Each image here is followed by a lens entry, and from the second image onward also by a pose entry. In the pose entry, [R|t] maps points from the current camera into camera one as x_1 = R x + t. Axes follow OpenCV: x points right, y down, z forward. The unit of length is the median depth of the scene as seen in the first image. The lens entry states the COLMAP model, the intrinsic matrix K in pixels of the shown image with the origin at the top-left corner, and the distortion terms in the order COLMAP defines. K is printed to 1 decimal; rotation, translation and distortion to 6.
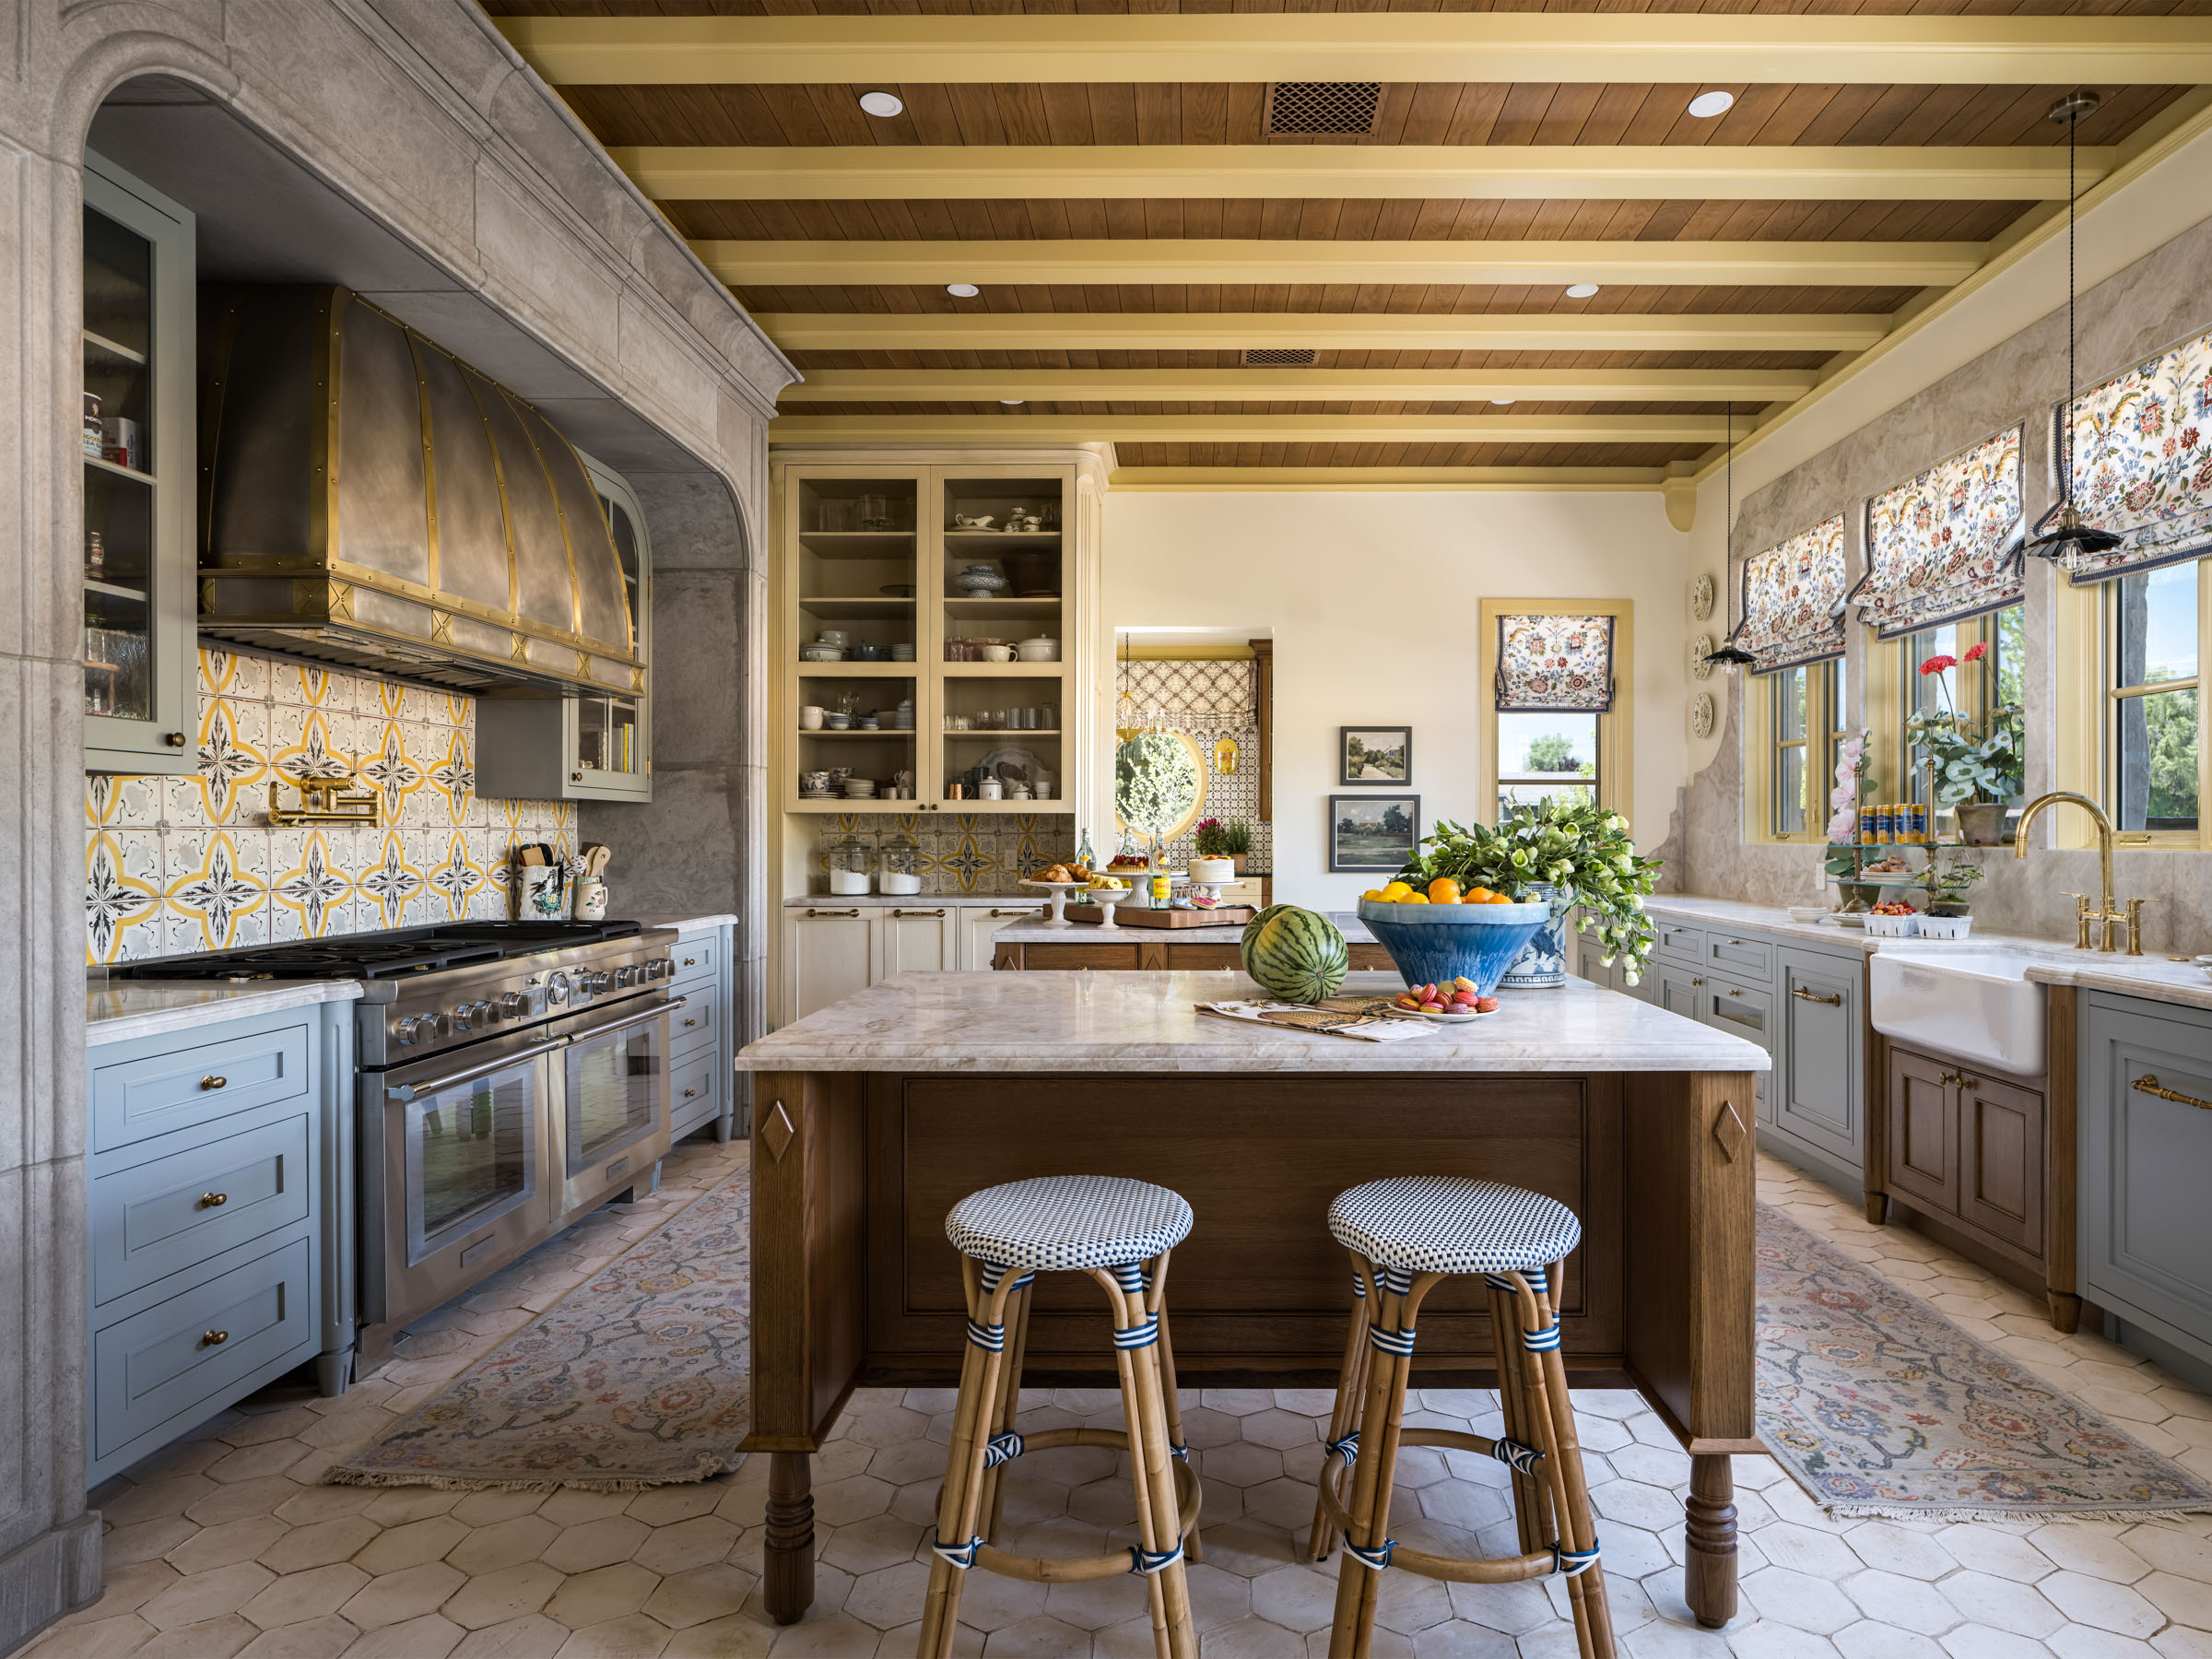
lens RADIAL K [[1272.5, 0, 1106.0], [0, 1272.5, 829.5], [0, 0, 1]] dist [0.045391, 0.000719]
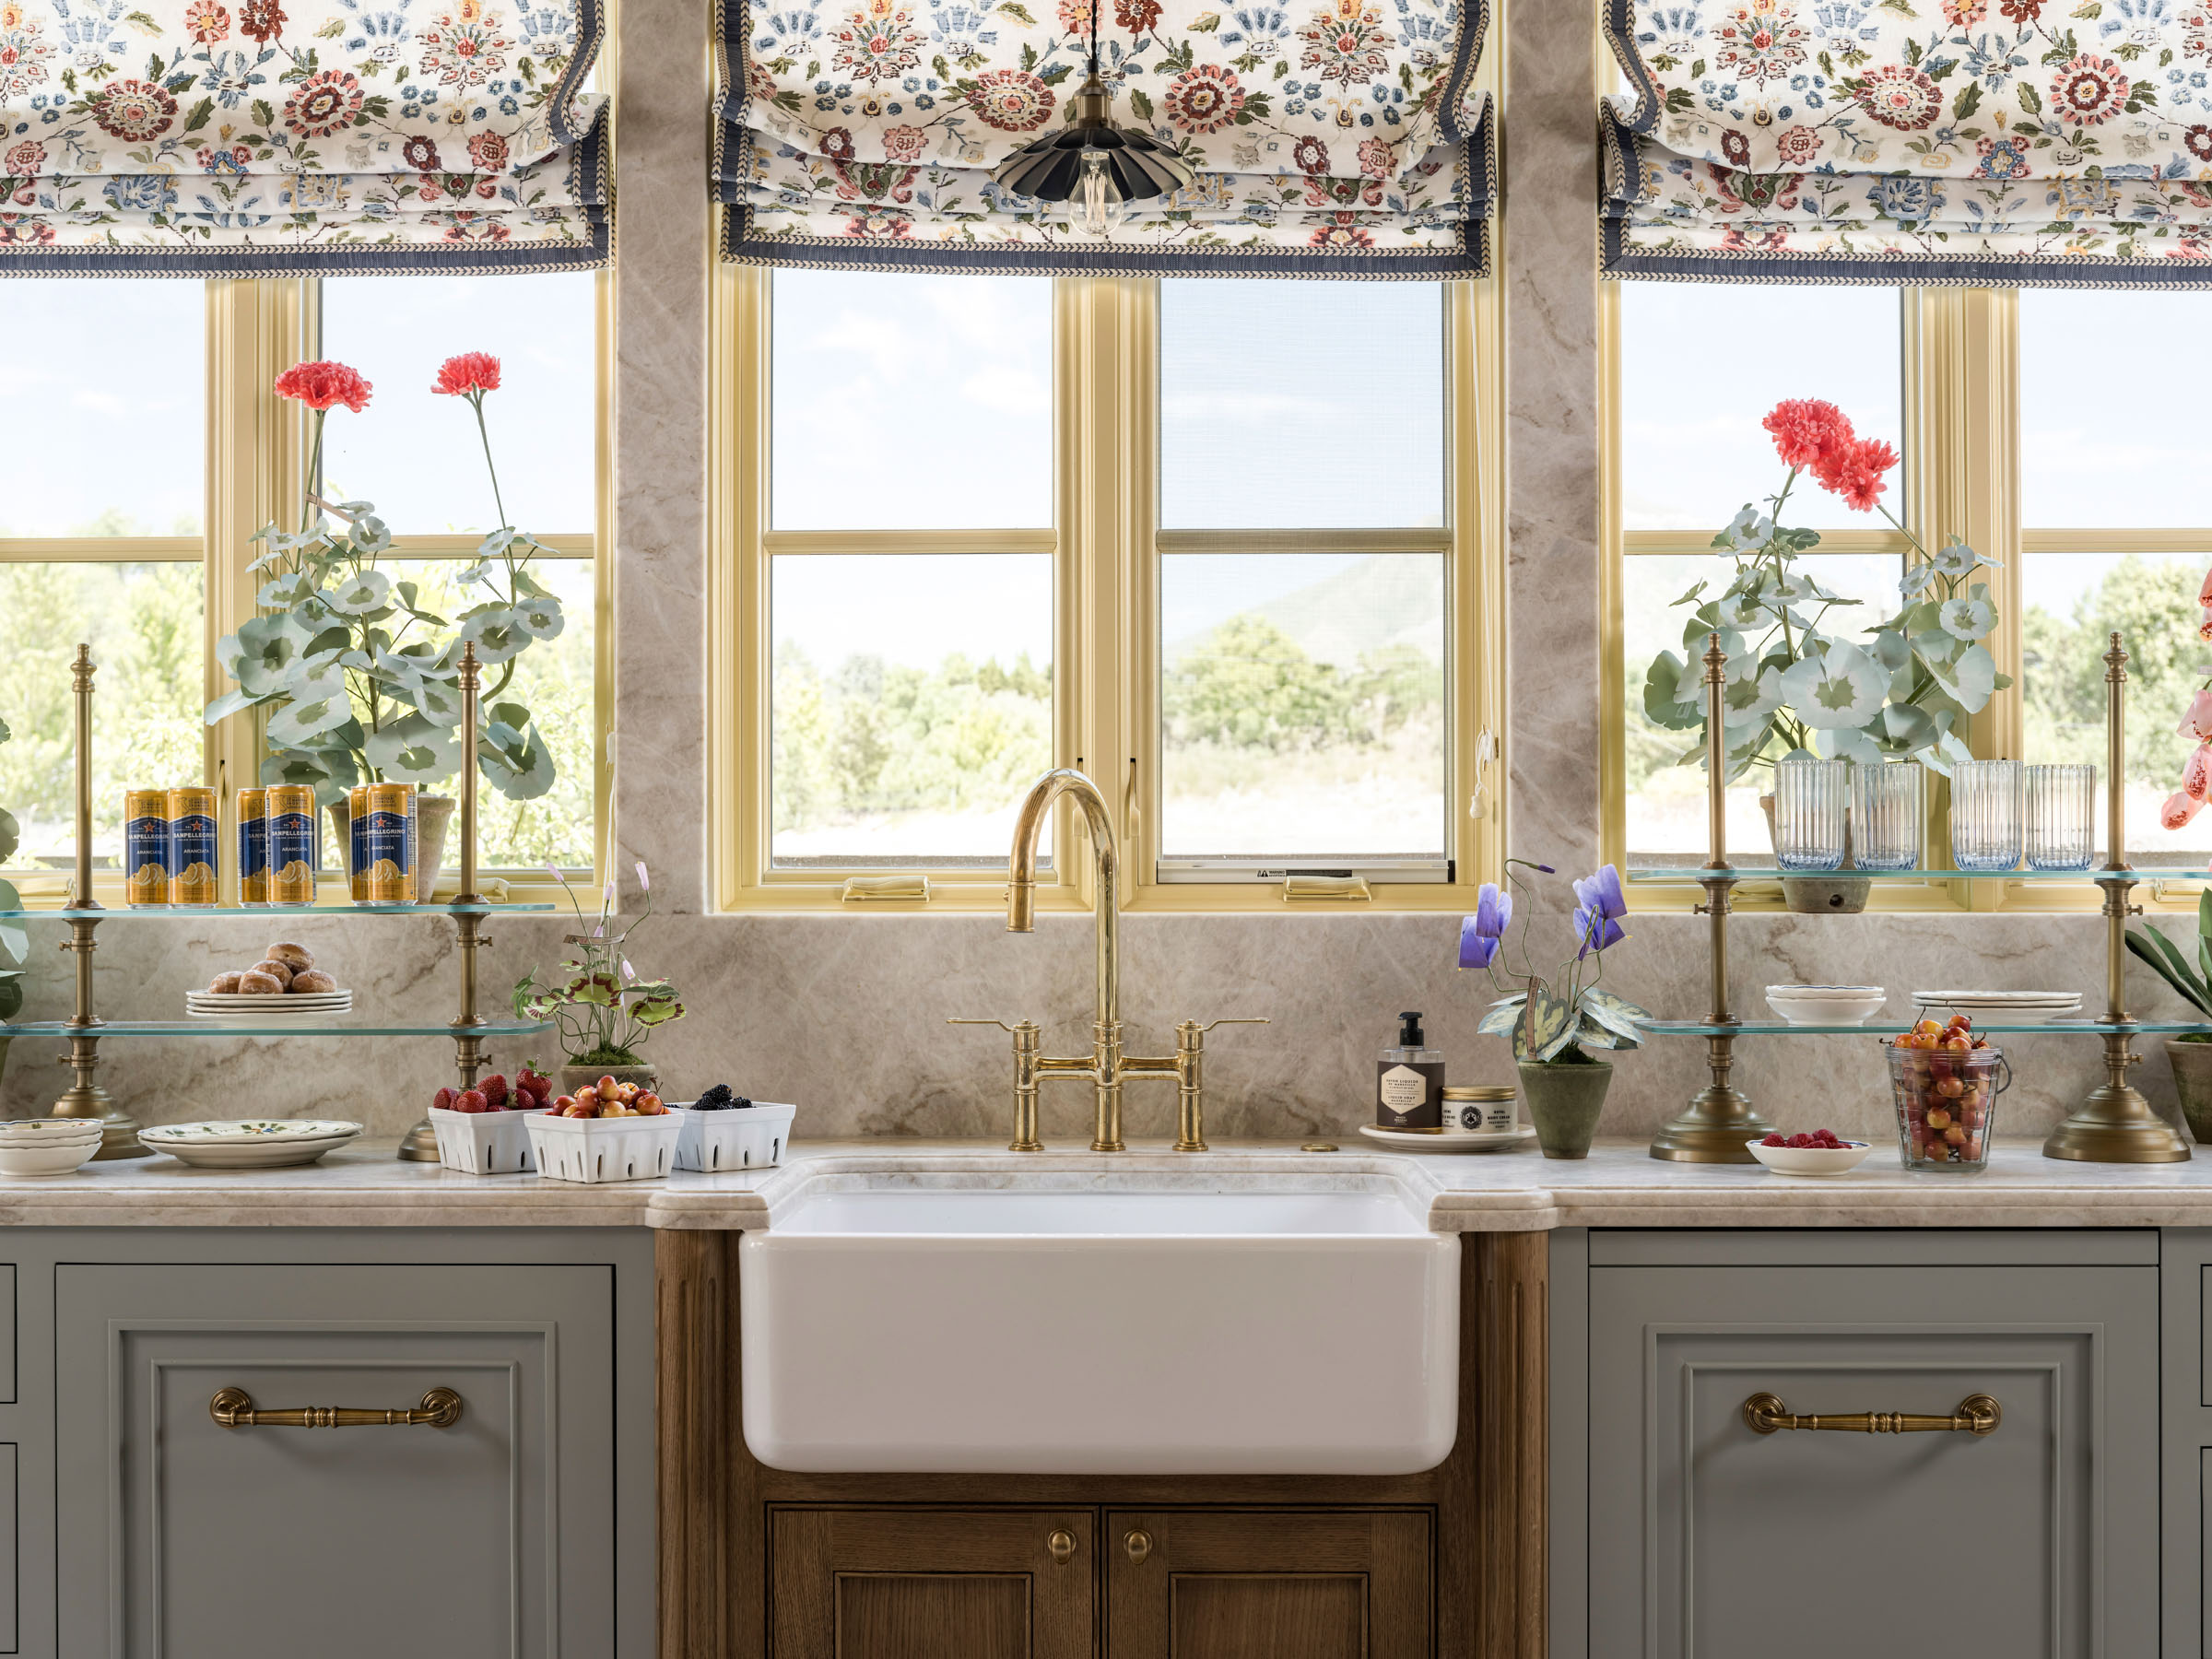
lens RADIAL K [[2339.9, 0, 1106.0], [0, 2339.9, 829.5], [0, 0, 1]] dist [-0.022198, 0.018045]
pose [[0.027416, 0.019259, 0.999439, 0.003368], [-0.007936, 0.999787, -0.019048, 0.009734], [-0.999593, -0.007409, 0.027563, 1.083200]]
